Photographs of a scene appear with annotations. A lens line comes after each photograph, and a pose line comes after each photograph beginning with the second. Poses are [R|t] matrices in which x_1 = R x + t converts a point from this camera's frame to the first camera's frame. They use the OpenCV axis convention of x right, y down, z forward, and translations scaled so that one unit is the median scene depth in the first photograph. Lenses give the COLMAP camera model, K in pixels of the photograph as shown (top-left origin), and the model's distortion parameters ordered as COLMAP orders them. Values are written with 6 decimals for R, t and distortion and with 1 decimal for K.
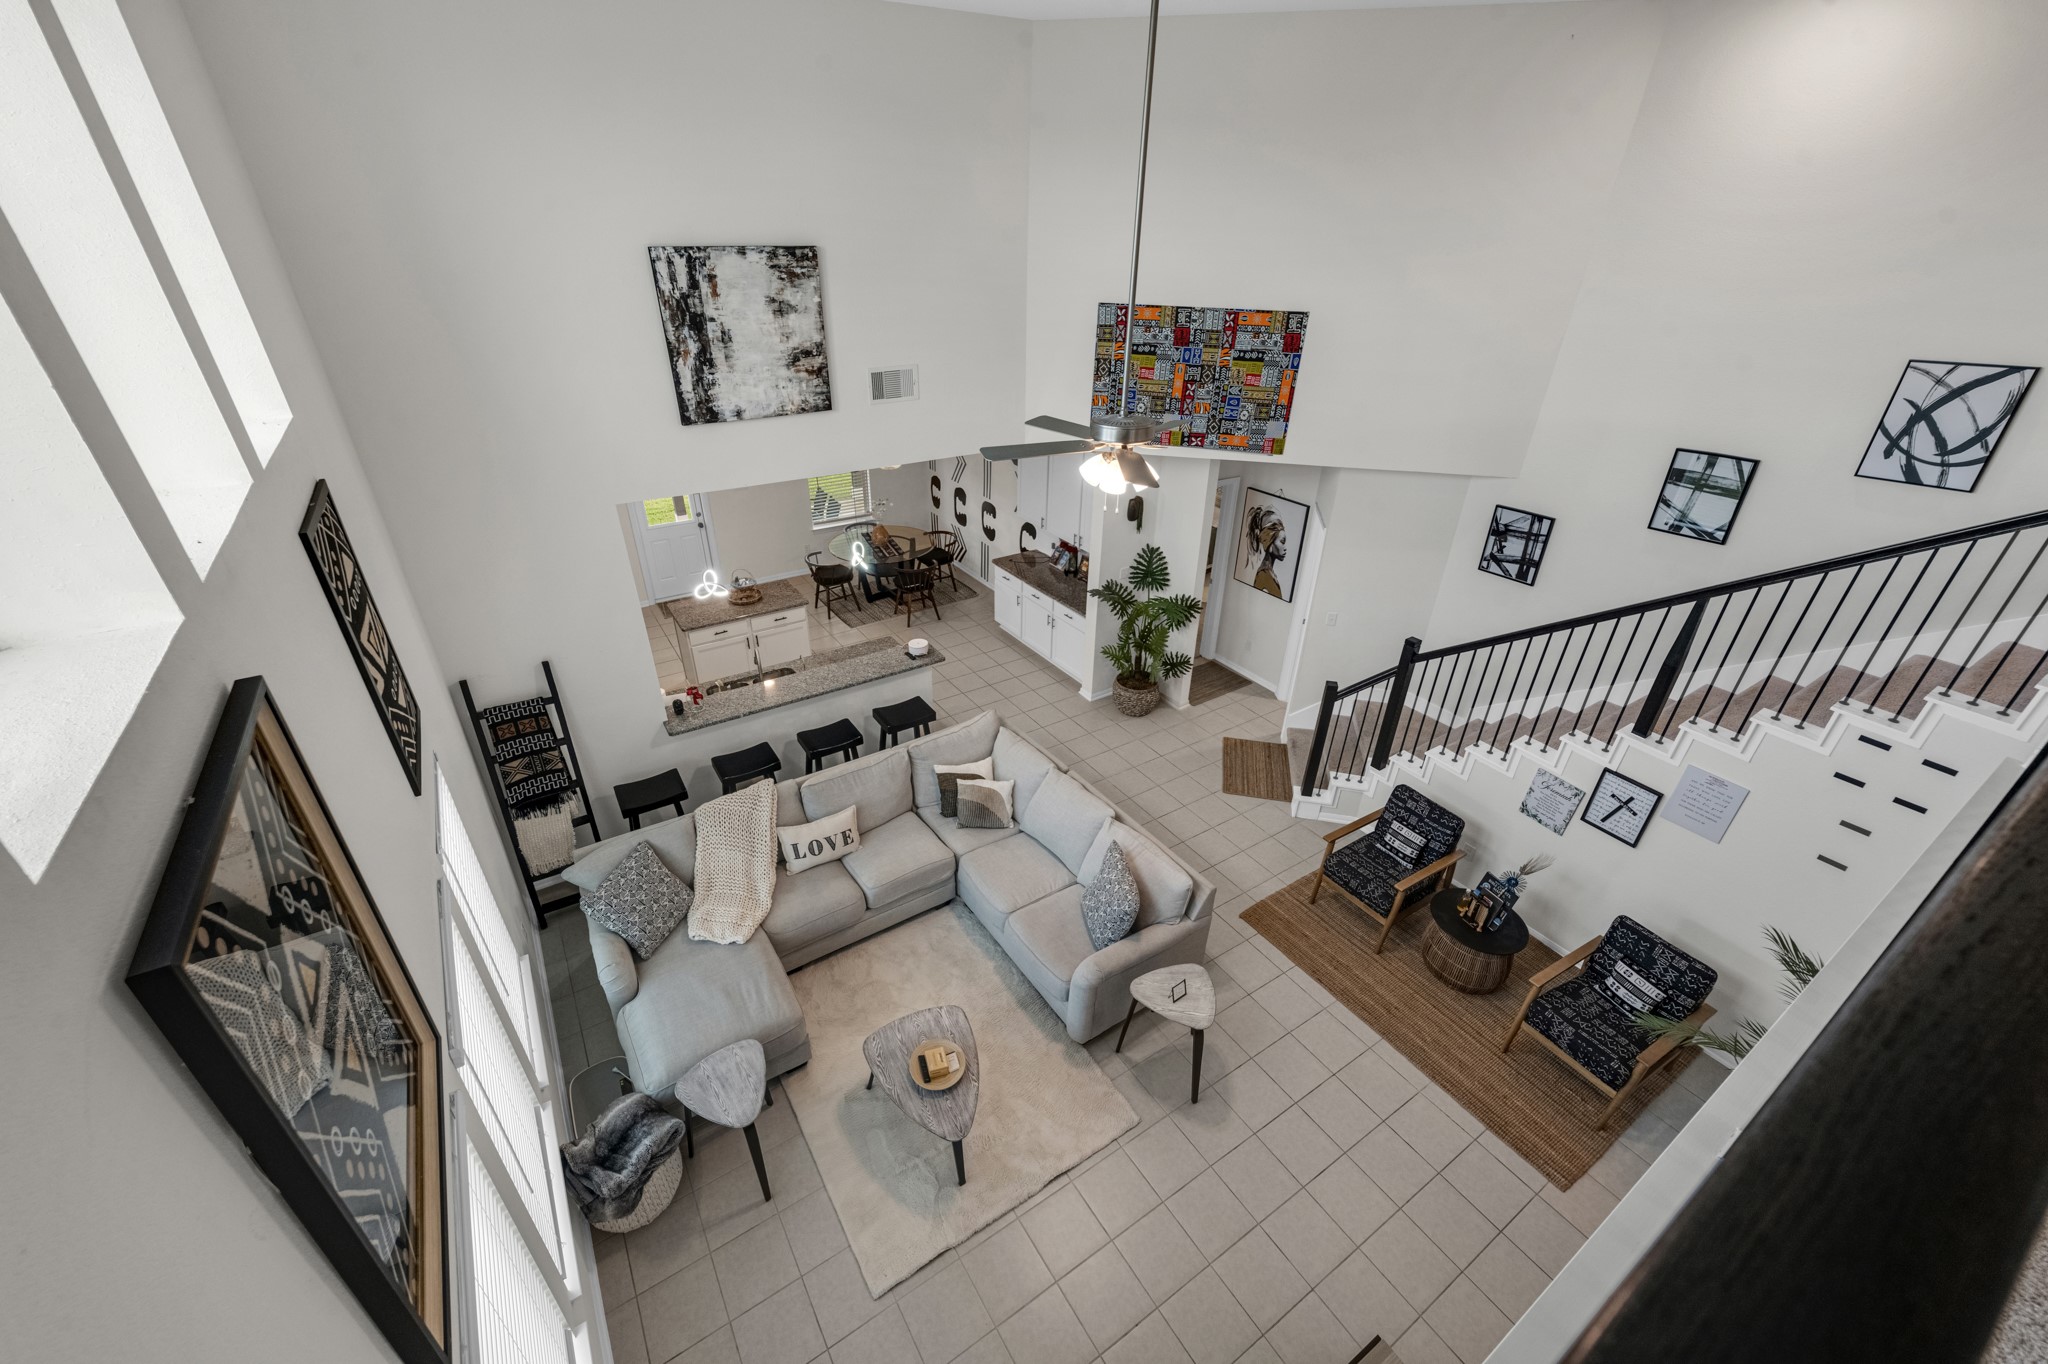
lens RADIAL K [[813.8, 0, 1019.6], [0, 813.8, 684.6], [0, 0, 1]] dist [0.007778, -0.000056]
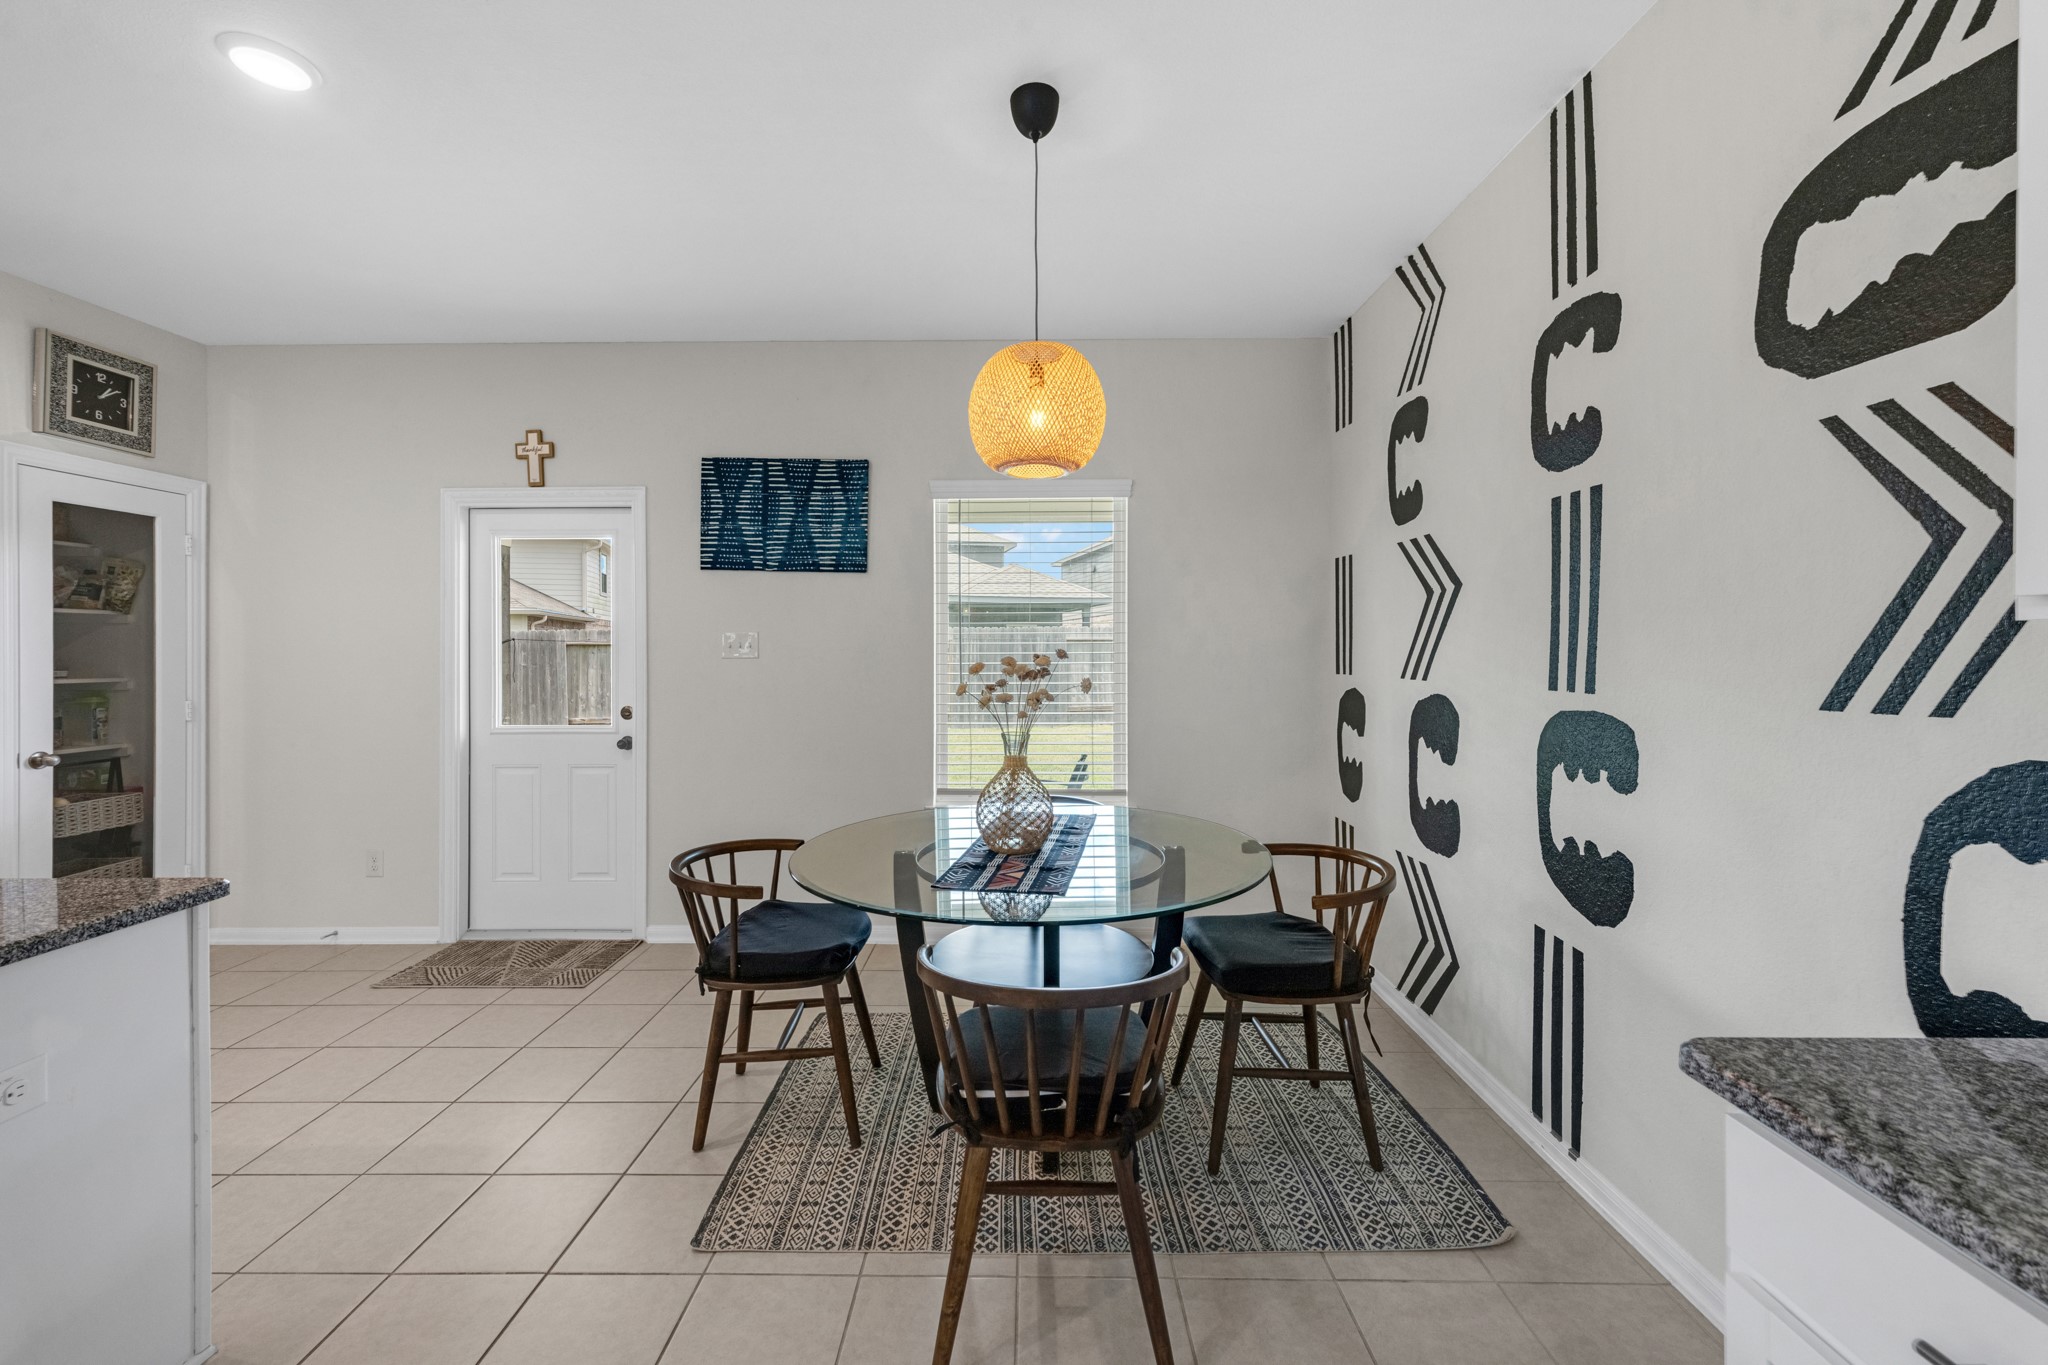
lens RADIAL K [[830.3, 0, 1021.4], [0, 830.3, 652.6], [0, 0, 1]] dist [0.008456, -0.000117]
pose [[0.833056, -0.019852, -0.552832, -0.072743], [-0.259880, 0.868168, -0.422785, -0.221091], [0.488344, 0.495873, 0.718074, 1.456854]]
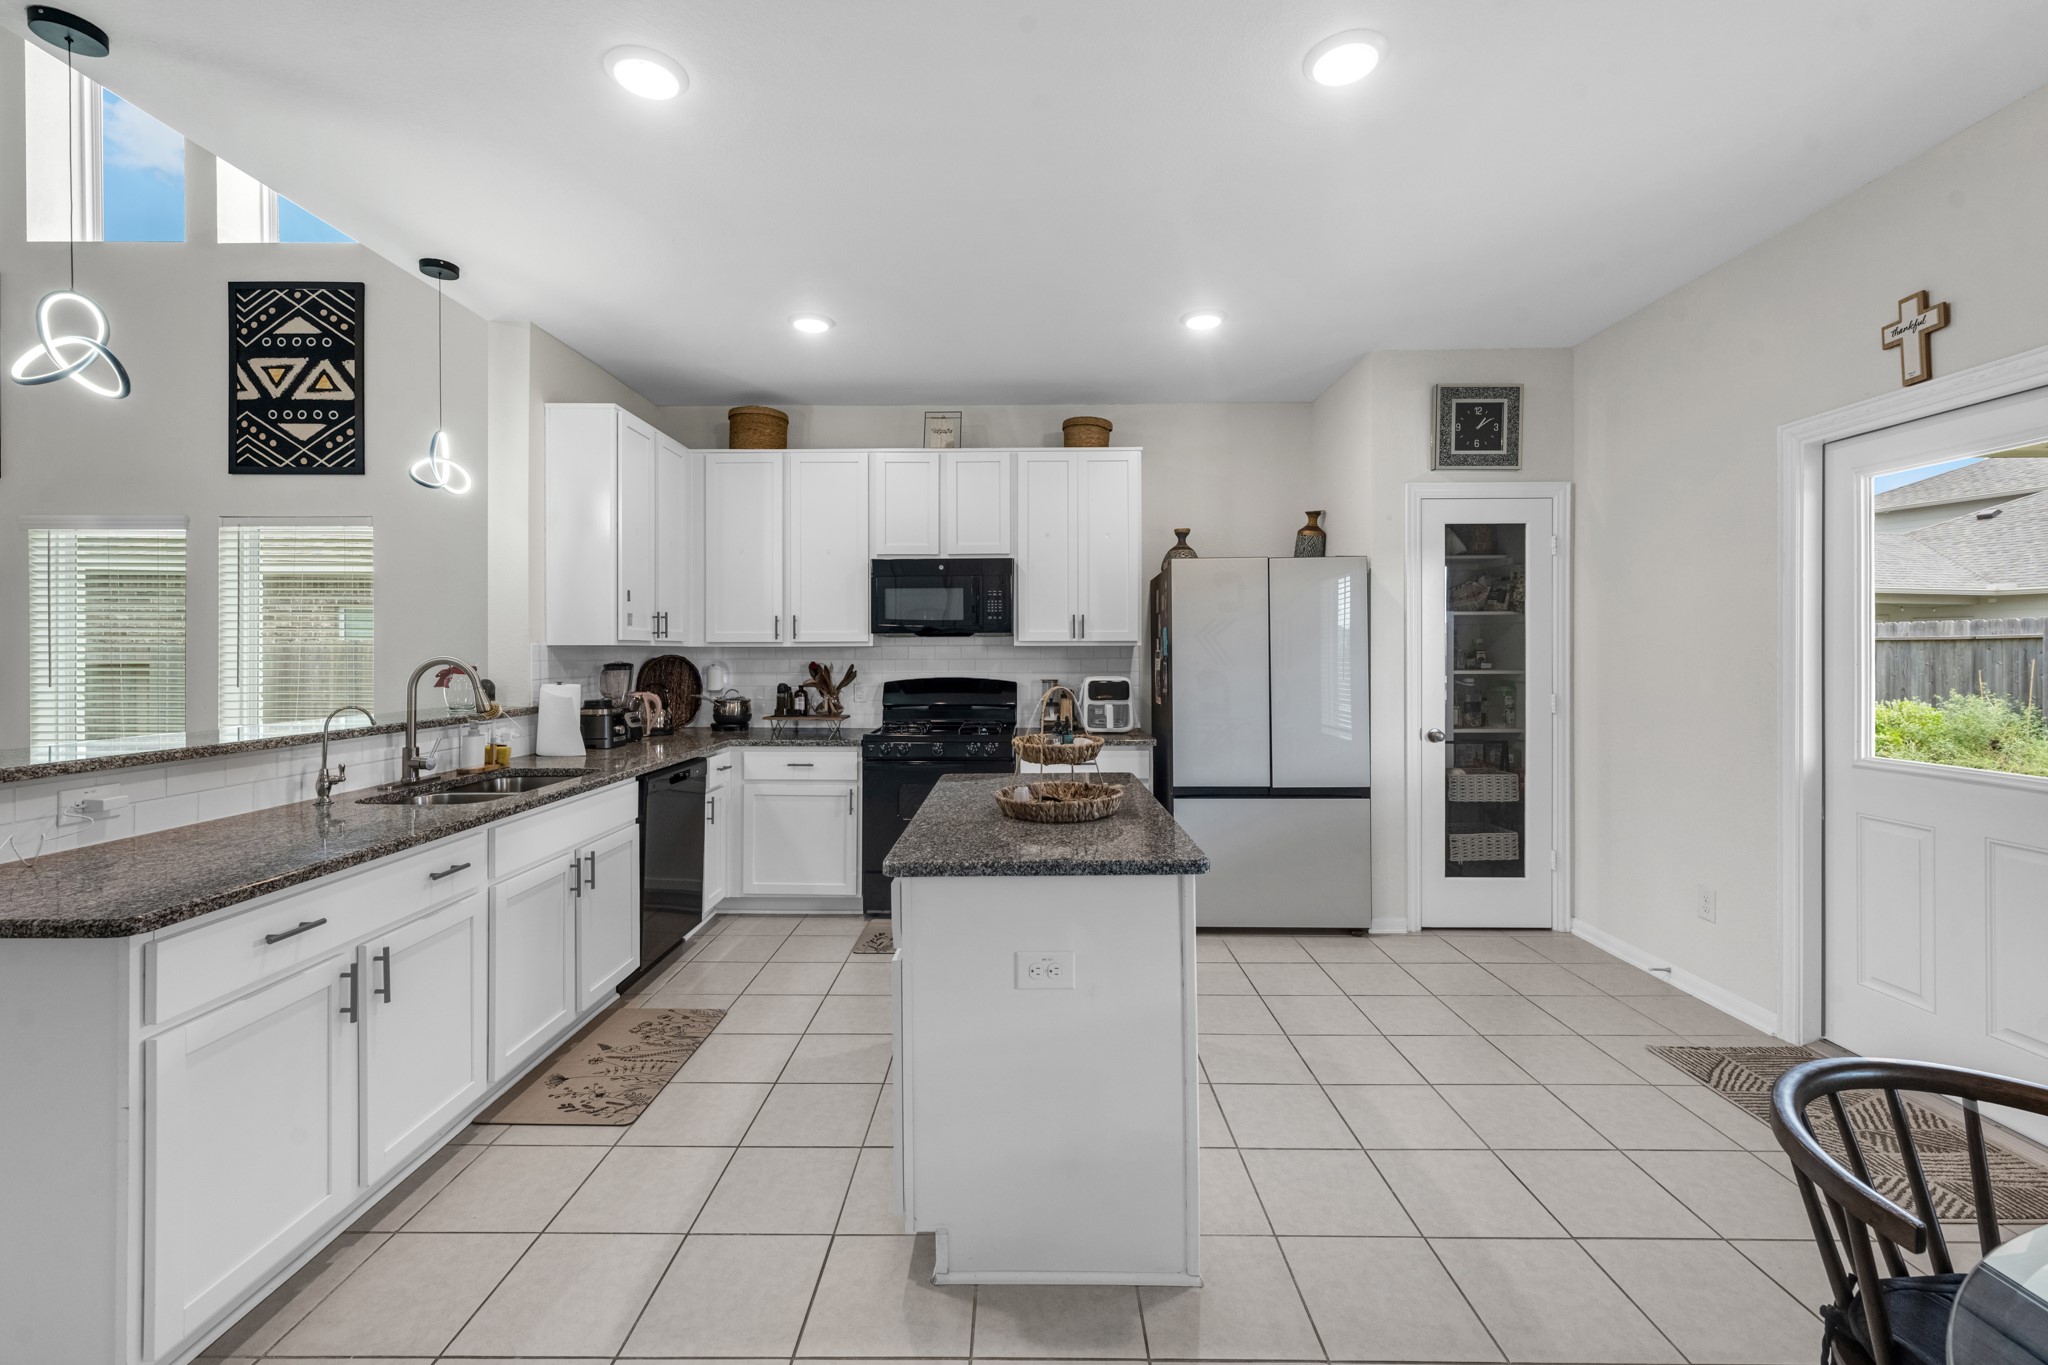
lens RADIAL K [[839.7, 0, 1009.6], [0, 839.7, 650.1], [0, 0, 1]] dist [0.007435, -0.000017]
pose [[-0.554615, -0.016949, -0.831934, -0.155521], [-0.419562, 0.869094, 0.261998, -0.320289], [0.718588, 0.494357, -0.489124, 1.626016]]
